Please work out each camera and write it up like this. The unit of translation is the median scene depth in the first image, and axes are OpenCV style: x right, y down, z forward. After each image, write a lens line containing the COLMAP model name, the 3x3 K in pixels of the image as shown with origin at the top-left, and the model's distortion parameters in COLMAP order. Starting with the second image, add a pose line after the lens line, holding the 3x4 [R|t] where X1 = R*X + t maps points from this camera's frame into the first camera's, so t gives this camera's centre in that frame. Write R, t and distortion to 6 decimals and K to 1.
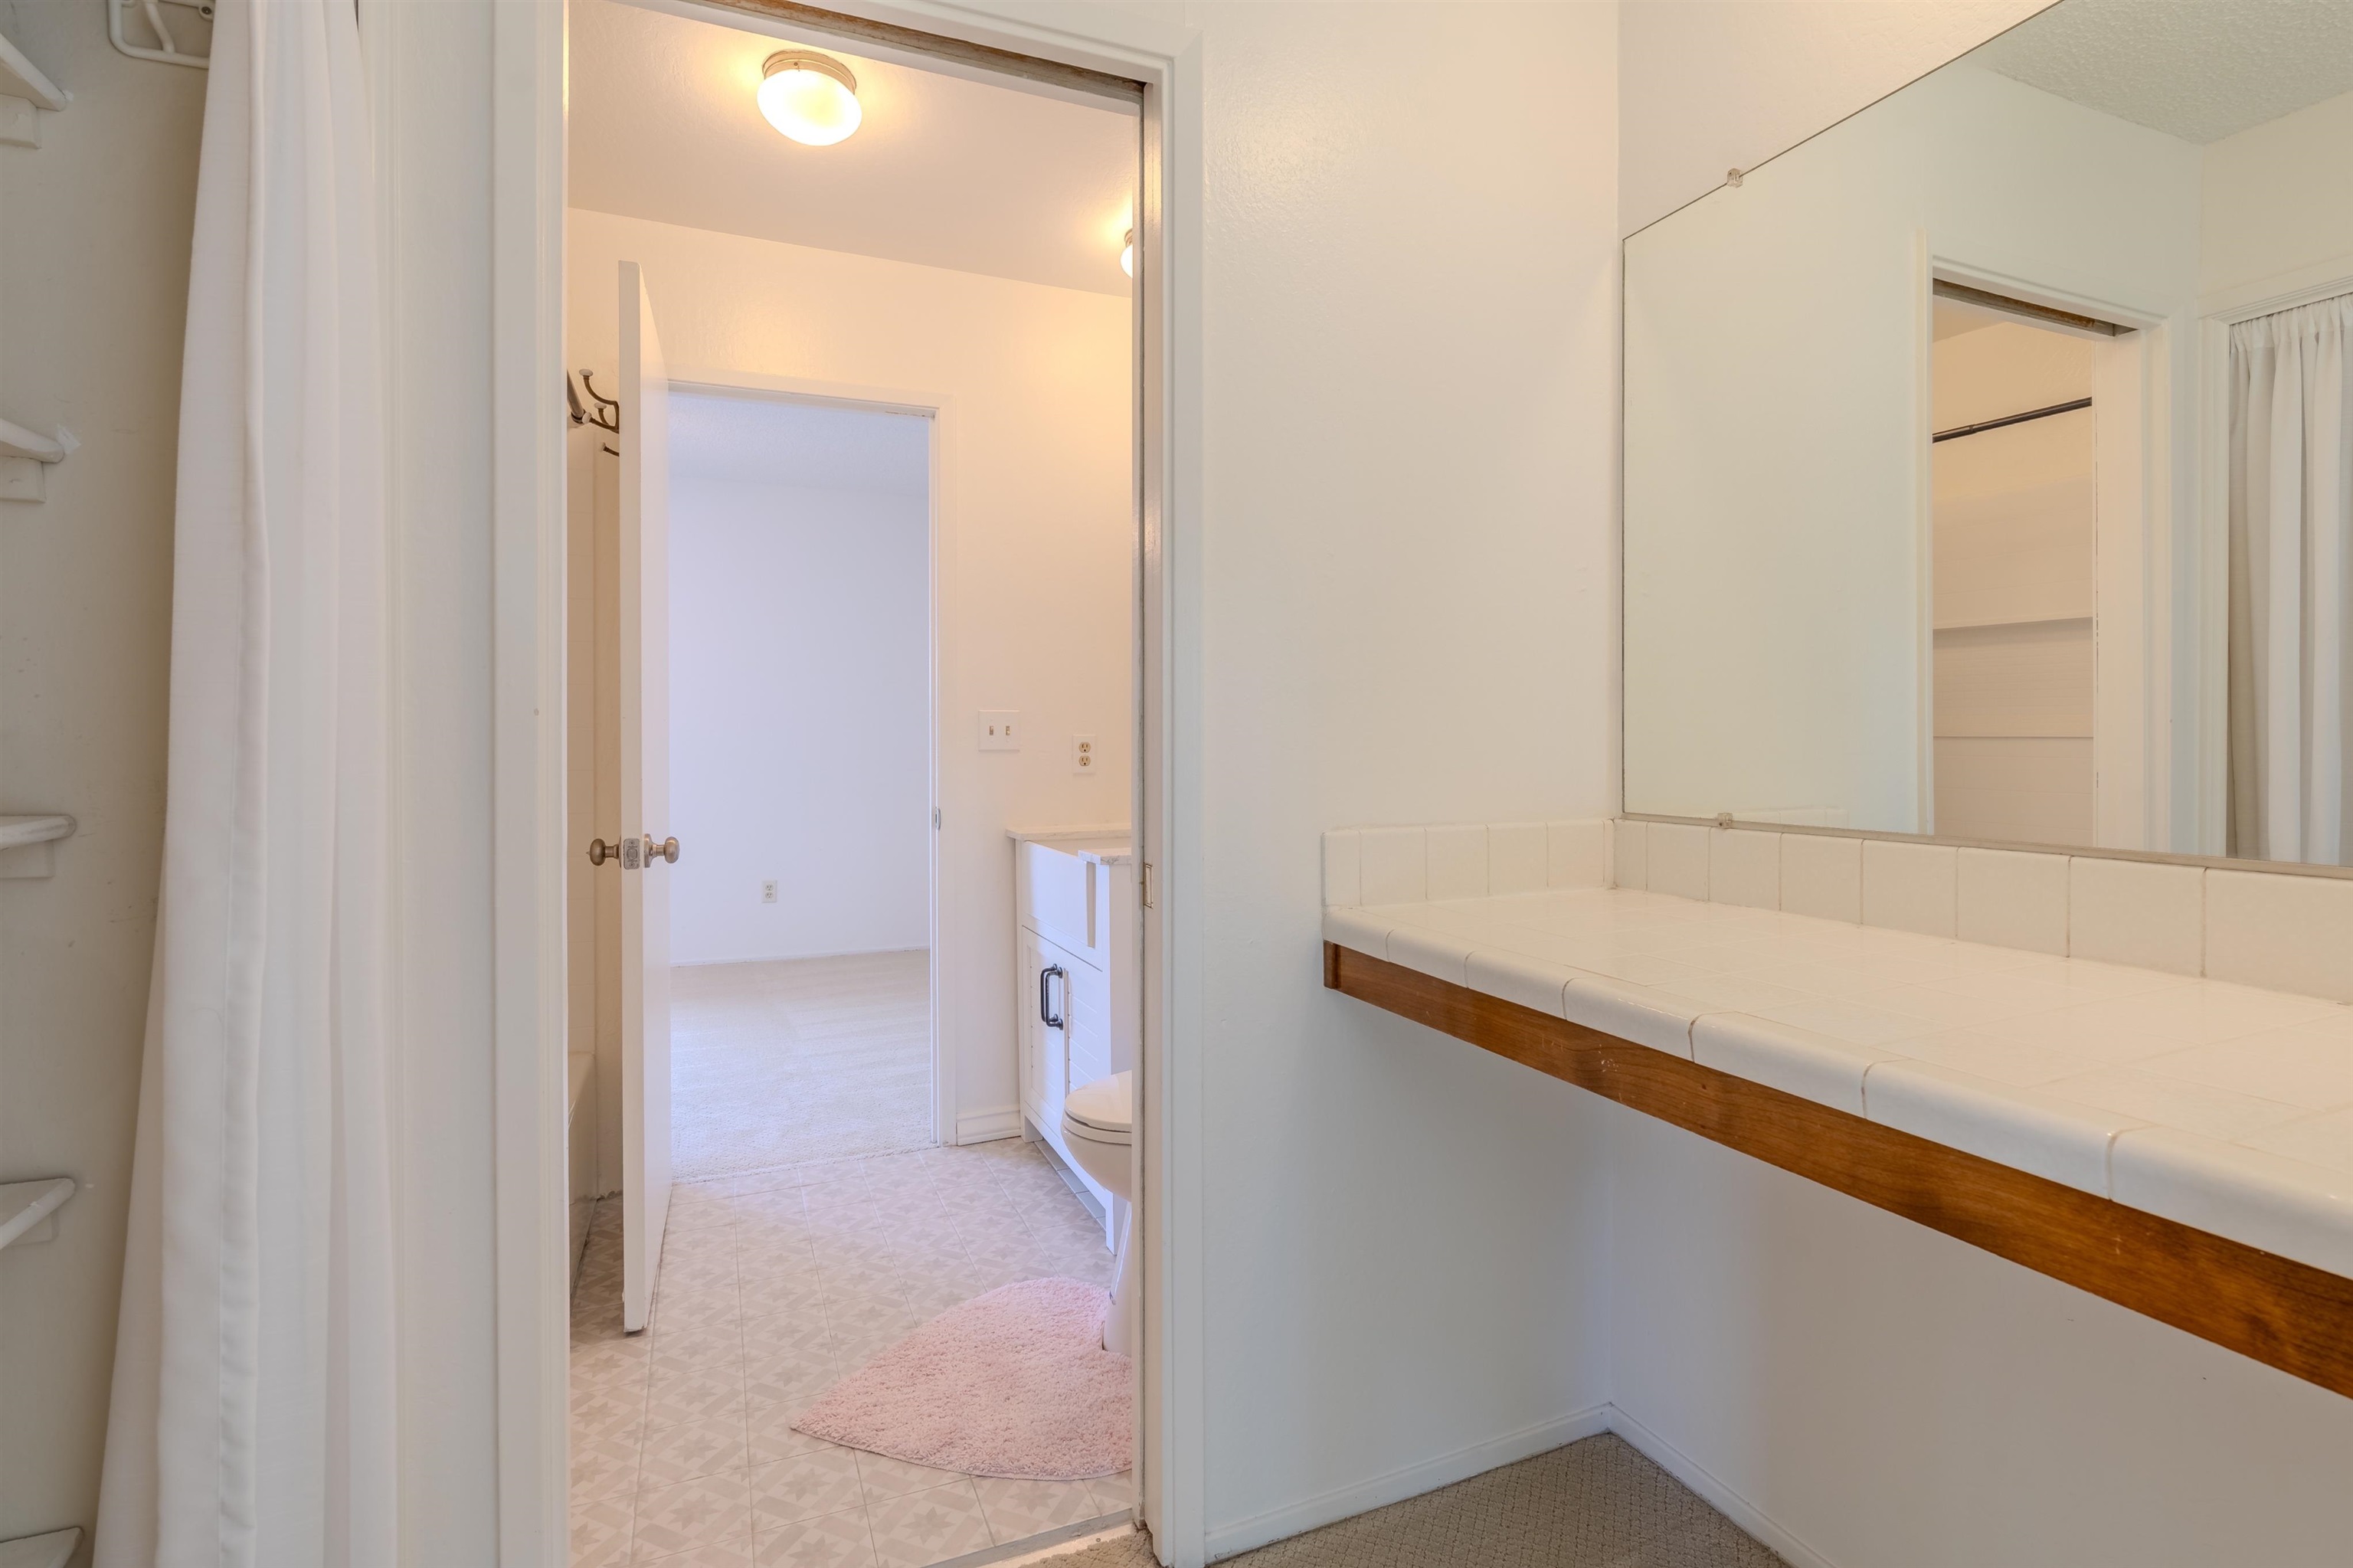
lens RADIAL K [[1070.3, 0, 1176.5], [0, 1070.3, 784.0], [0, 0, 1]] dist [-0.004780, -0.000012]
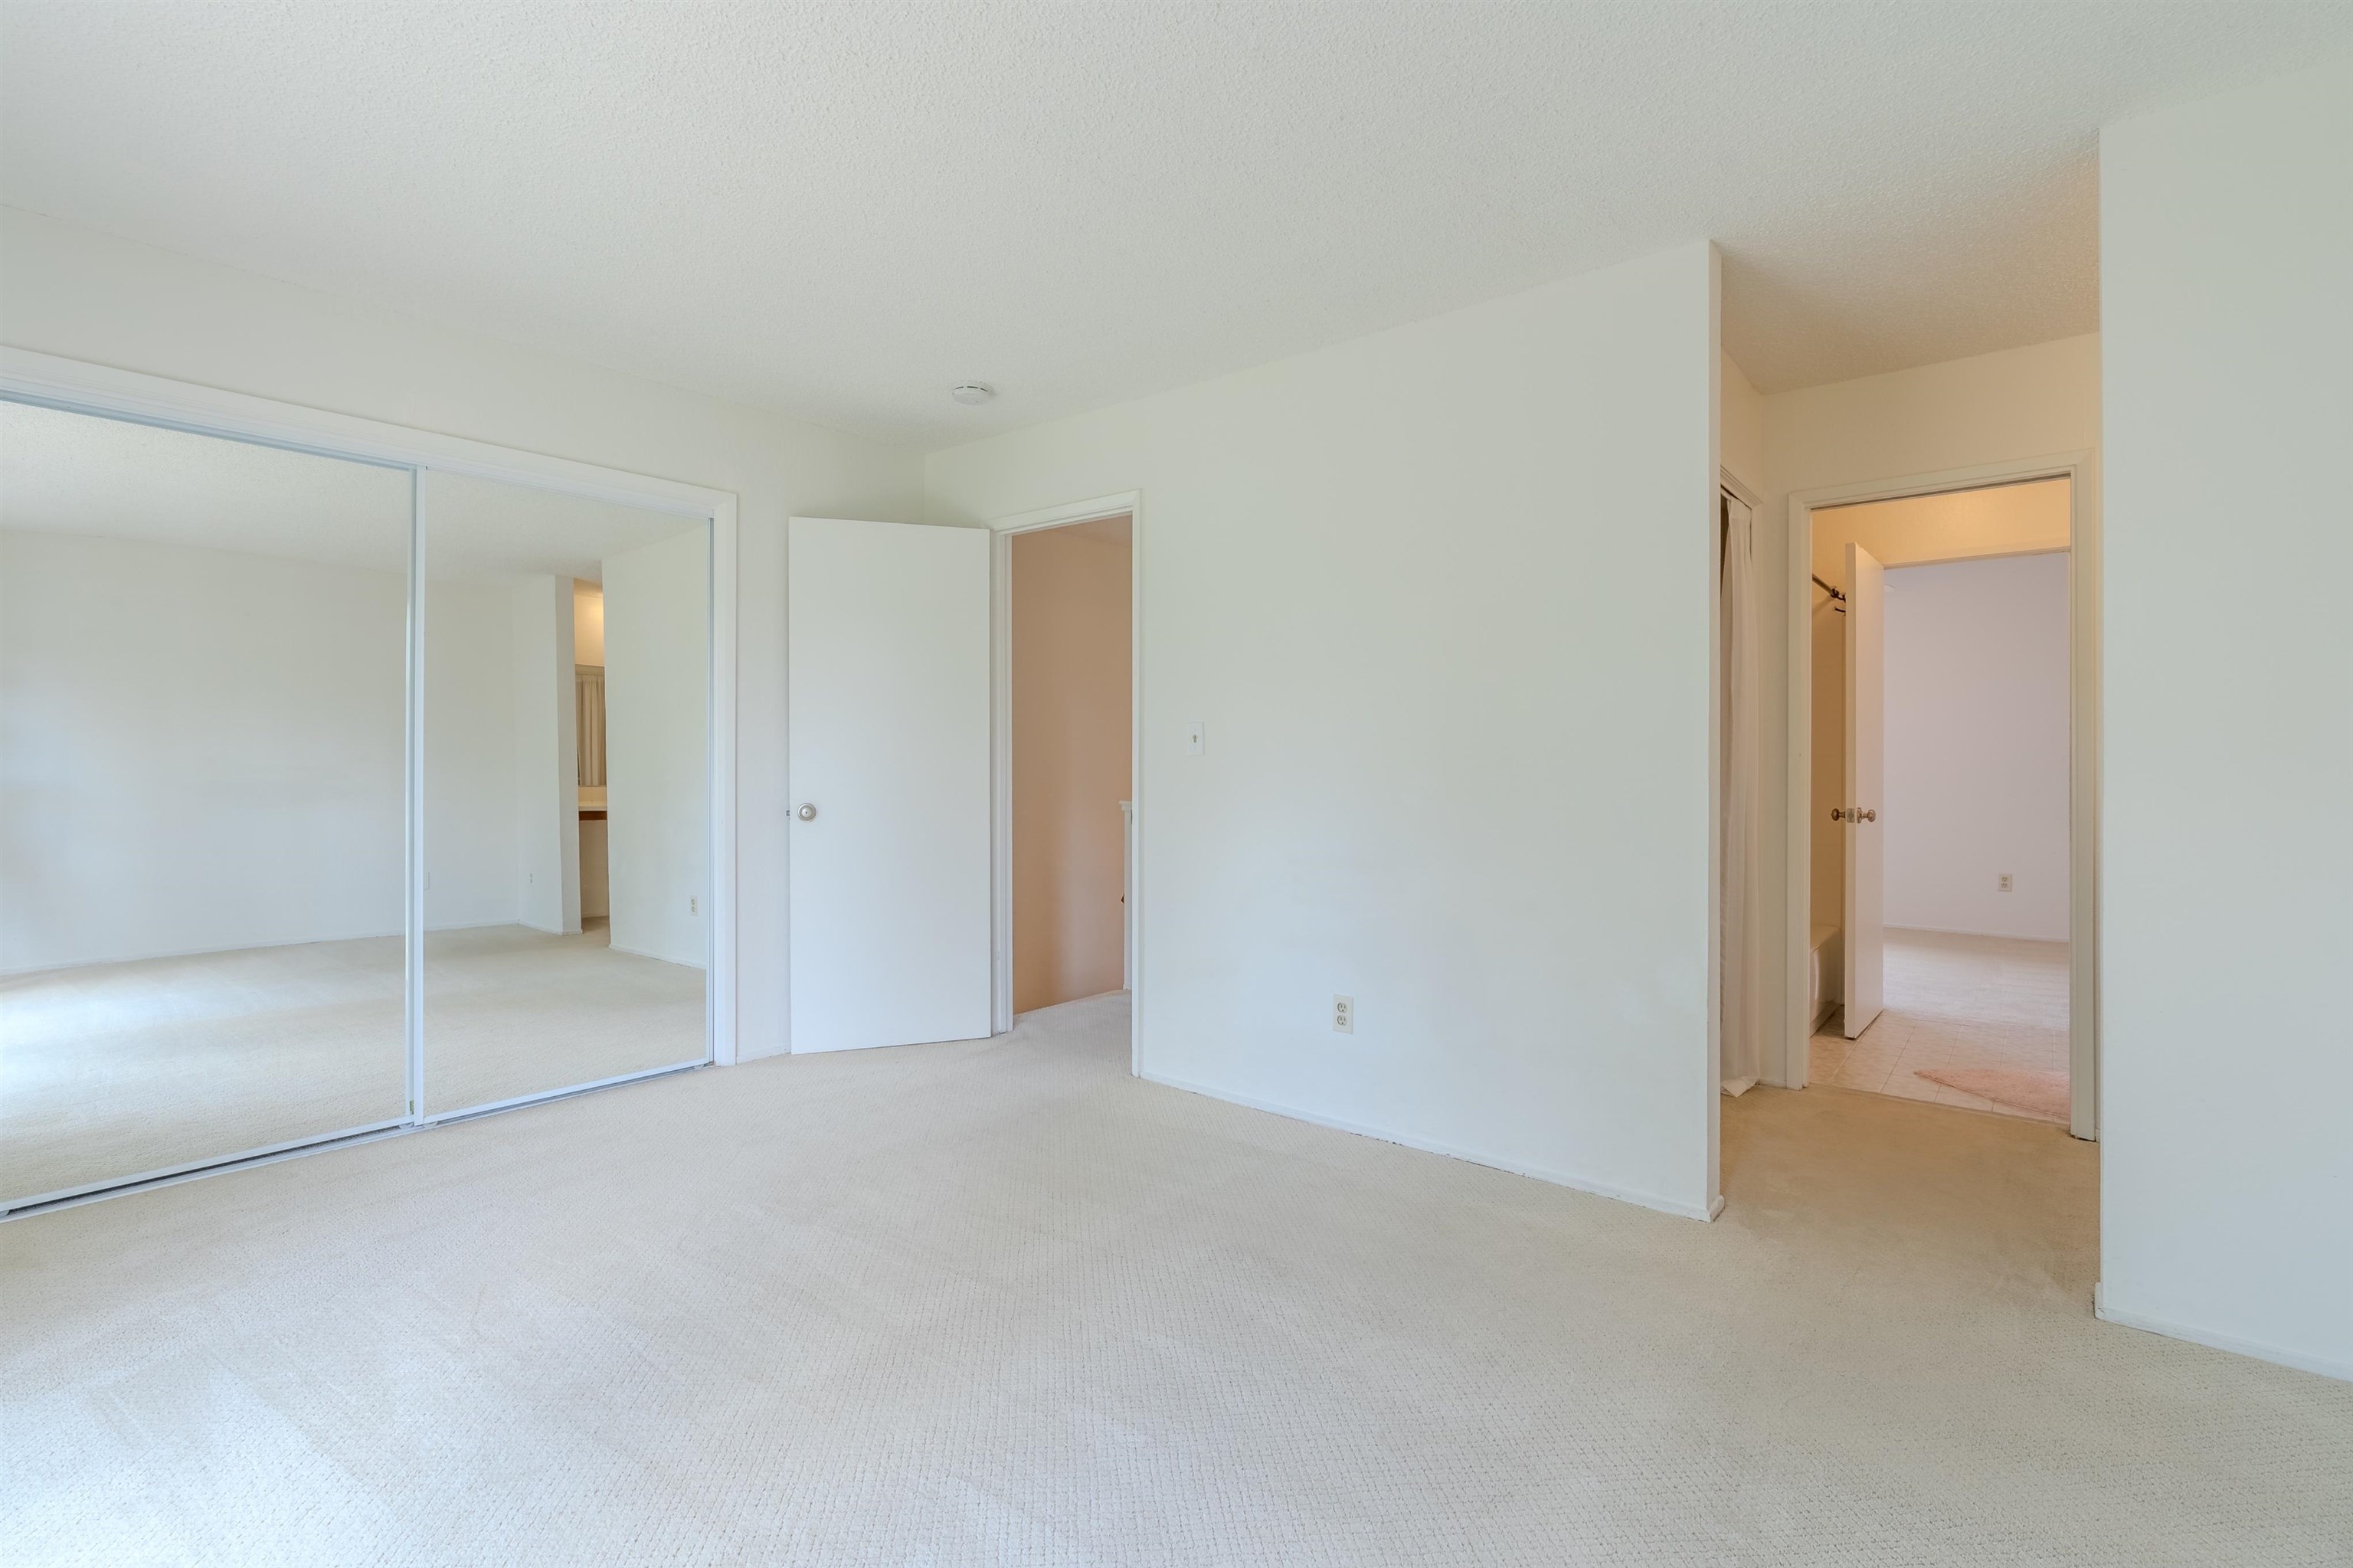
lens RADIAL K [[1070.3, 0, 1176.5], [0, 1070.3, 784.0], [0, 0, 1]] dist [-0.004780, -0.000012]
pose [[0.510500, 0.003410, -0.859871, 0.584978], [-0.008019, 0.999968, -0.000796, 0.013787], [0.859841, 0.007302, 0.510510, -1.145725]]
